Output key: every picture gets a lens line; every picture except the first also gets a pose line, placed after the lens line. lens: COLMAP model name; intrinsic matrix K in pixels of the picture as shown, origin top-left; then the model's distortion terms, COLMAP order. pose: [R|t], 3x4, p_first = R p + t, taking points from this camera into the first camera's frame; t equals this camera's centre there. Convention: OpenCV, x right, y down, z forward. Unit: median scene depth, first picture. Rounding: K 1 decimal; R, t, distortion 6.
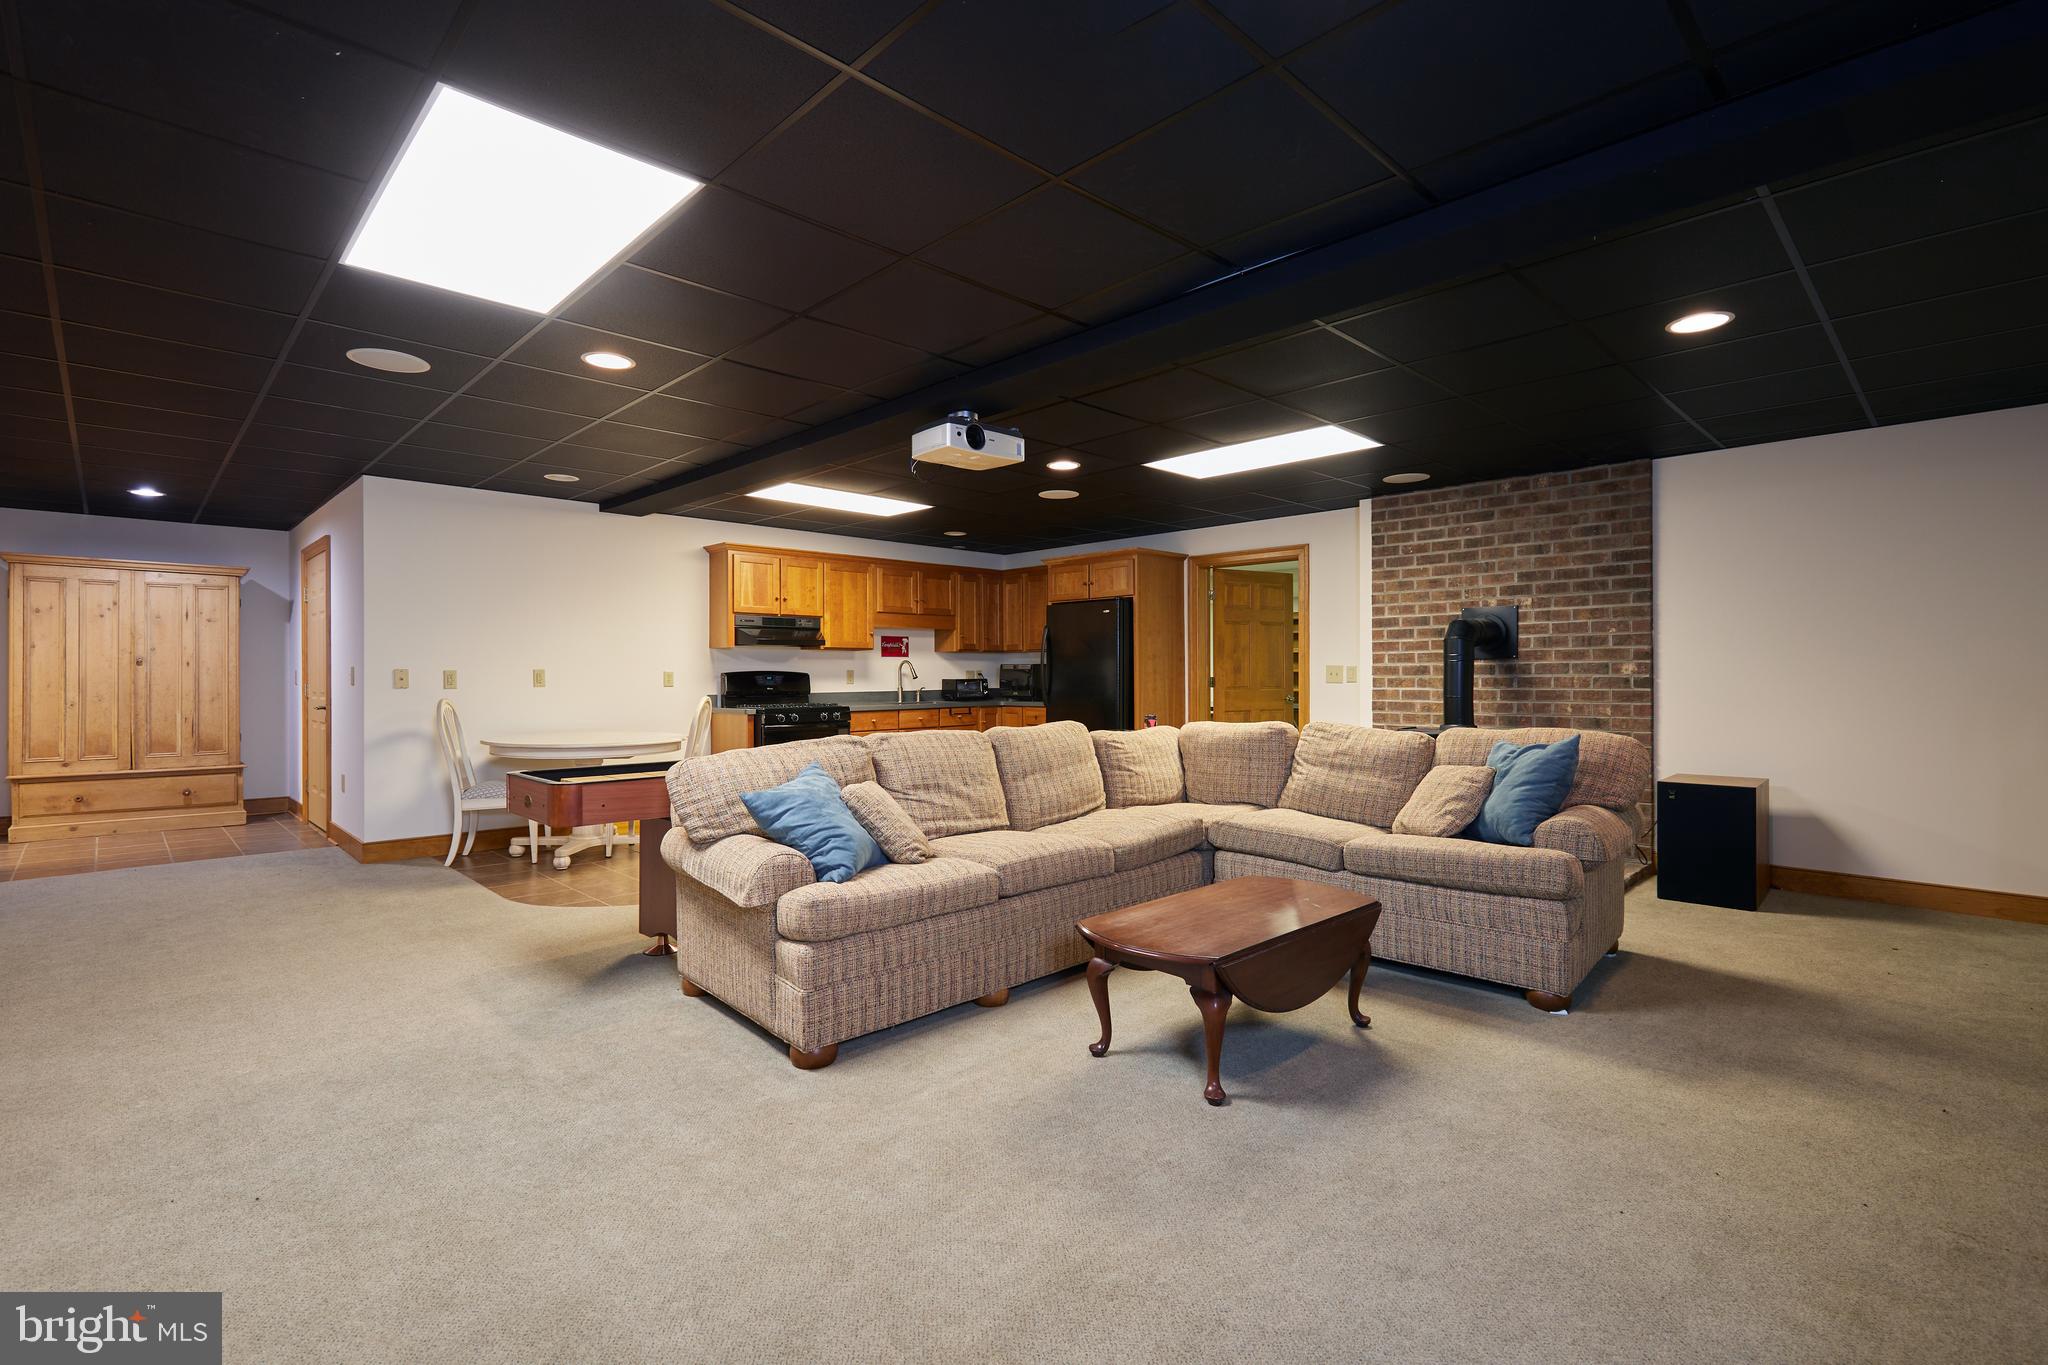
lens RADIAL K [[940.5, 0, 1018.4], [0, 940.5, 676.2], [0, 0, 1]] dist [0.001854, 0.002578]
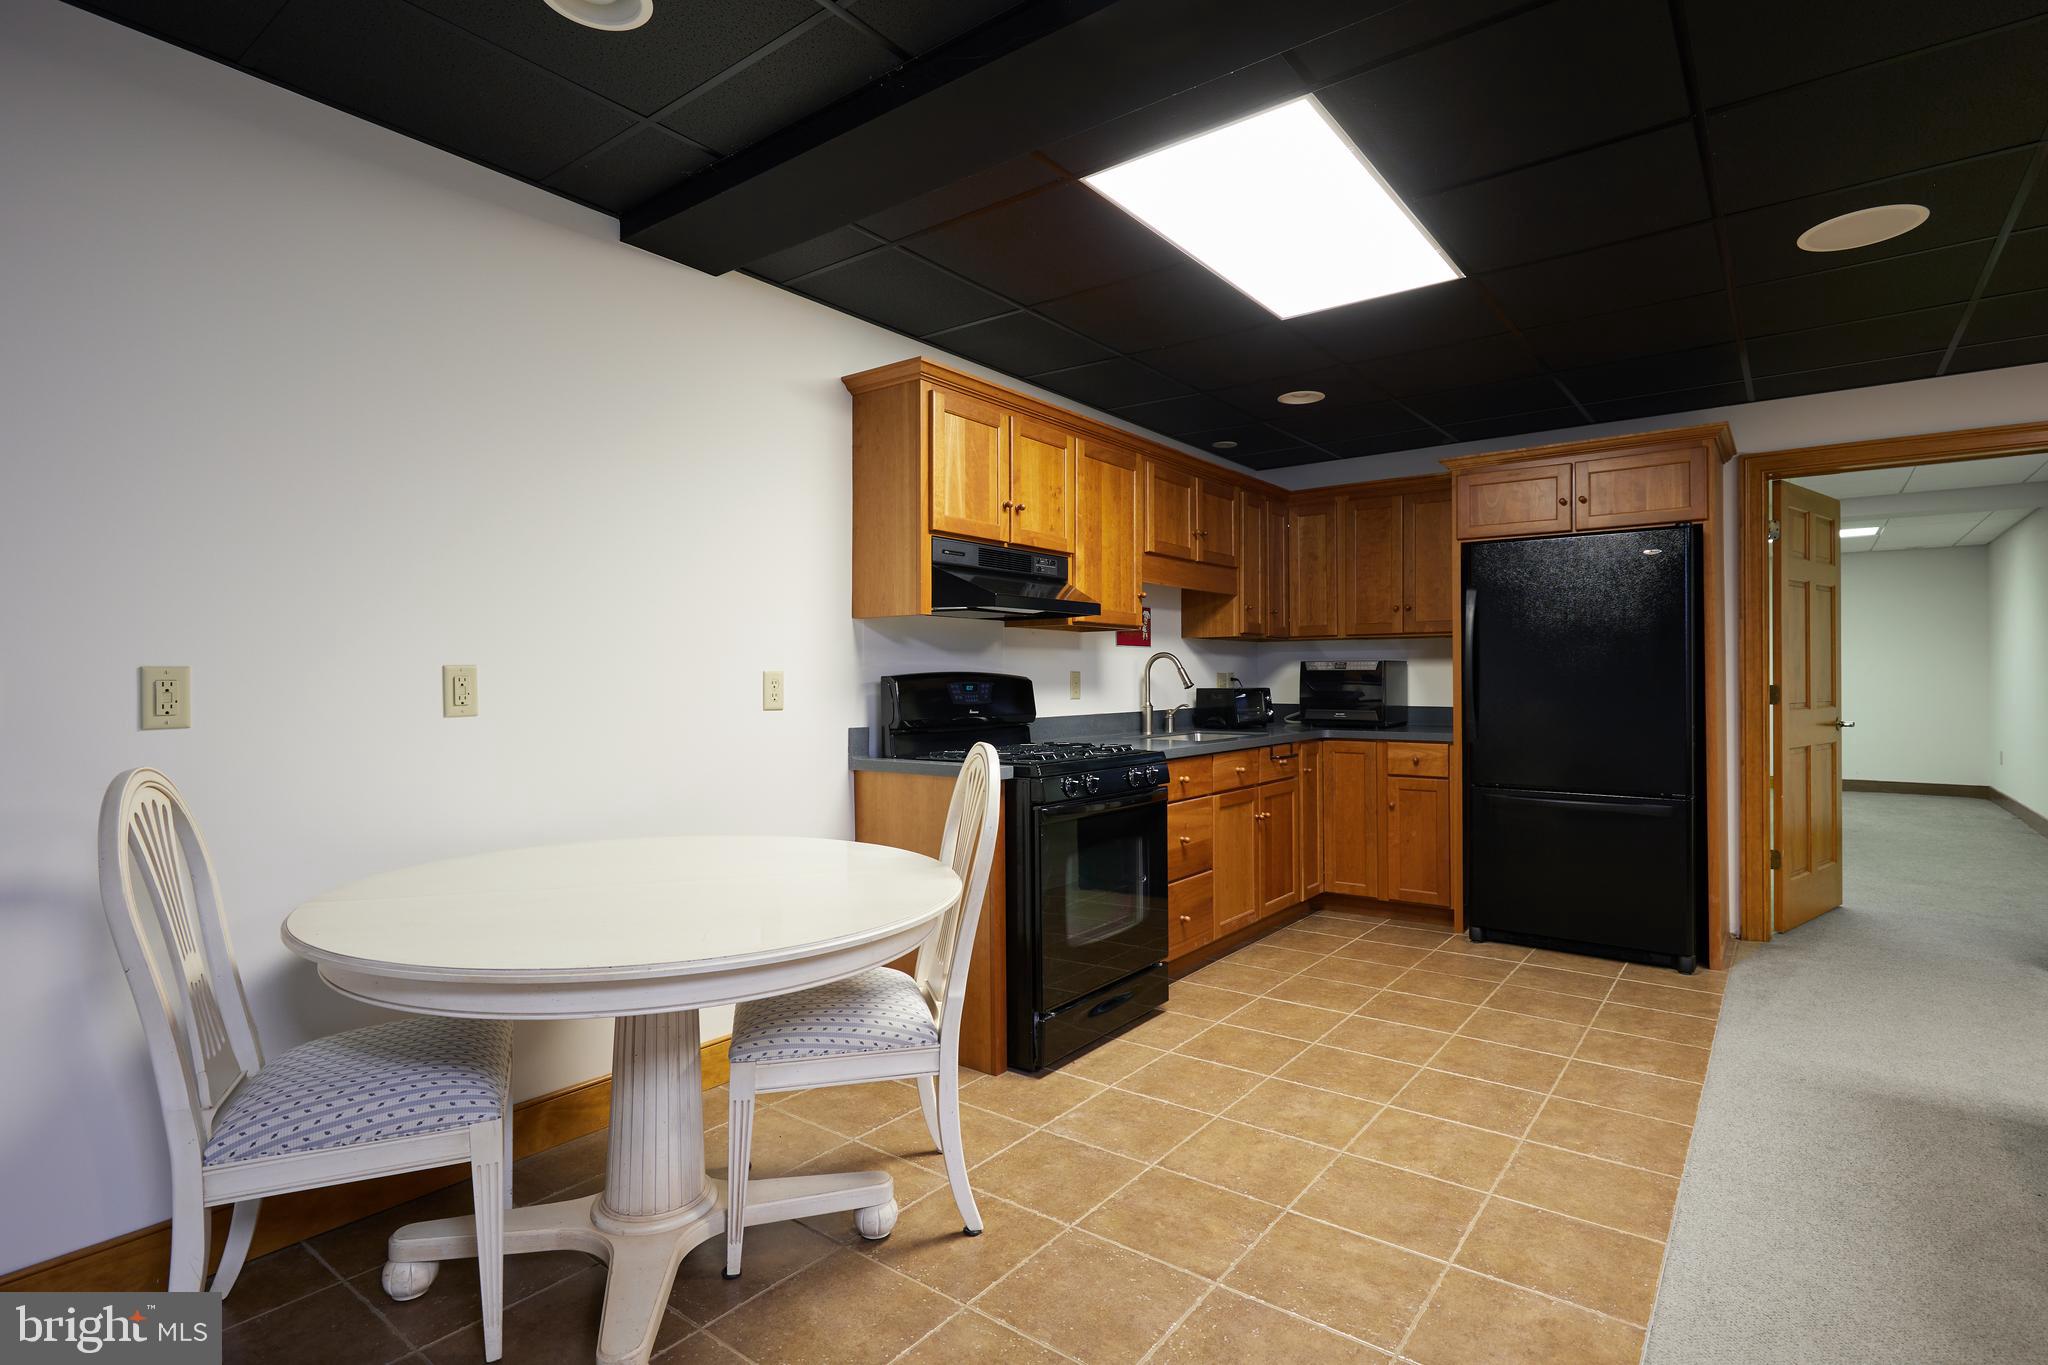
lens RADIAL K [[1009.2, 0, 1019.7], [0, 1009.2, 681.8], [0, 0, 1]] dist [0.005697, 0.000942]
pose [[0.989917, -0.003365, 0.141609, -0.318874], [0.003896, 0.999986, -0.003467, 0.000745], [-0.141596, 0.003984, 0.989917, 0.539557]]
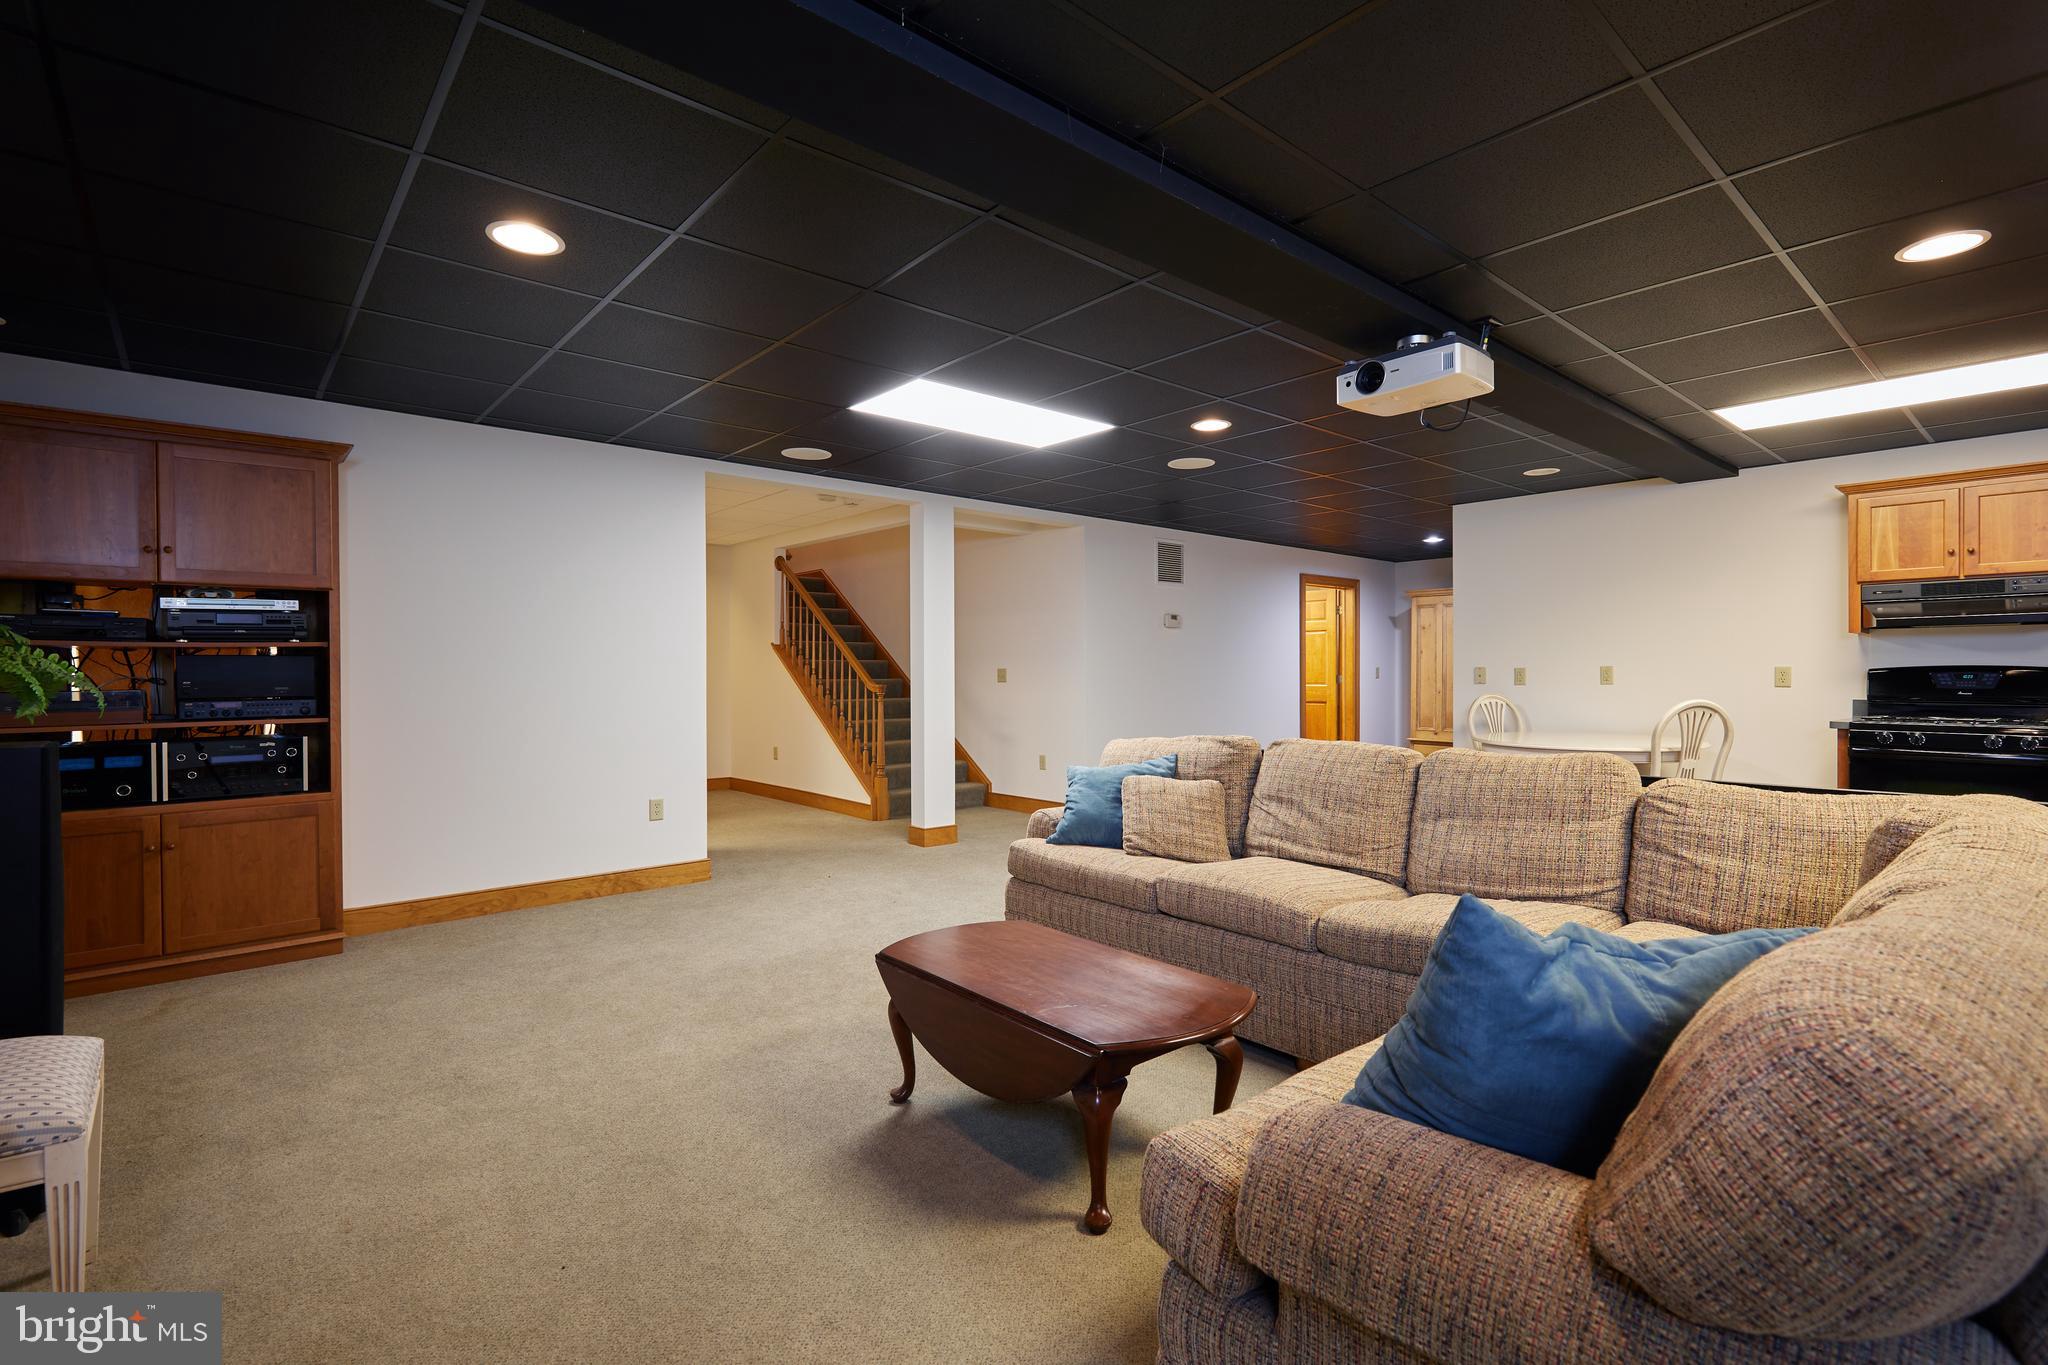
lens RADIAL K [[940.5, 0, 1020.6], [0, 940.5, 679.6], [0, 0, 1]] dist [0.001854, 0.002578]
pose [[-0.054917, 0.010990, -0.998430, 0.419142], [0.001366, 0.999939, 0.010932, -0.004368], [0.998490, -0.000764, -0.054929, 0.408843]]
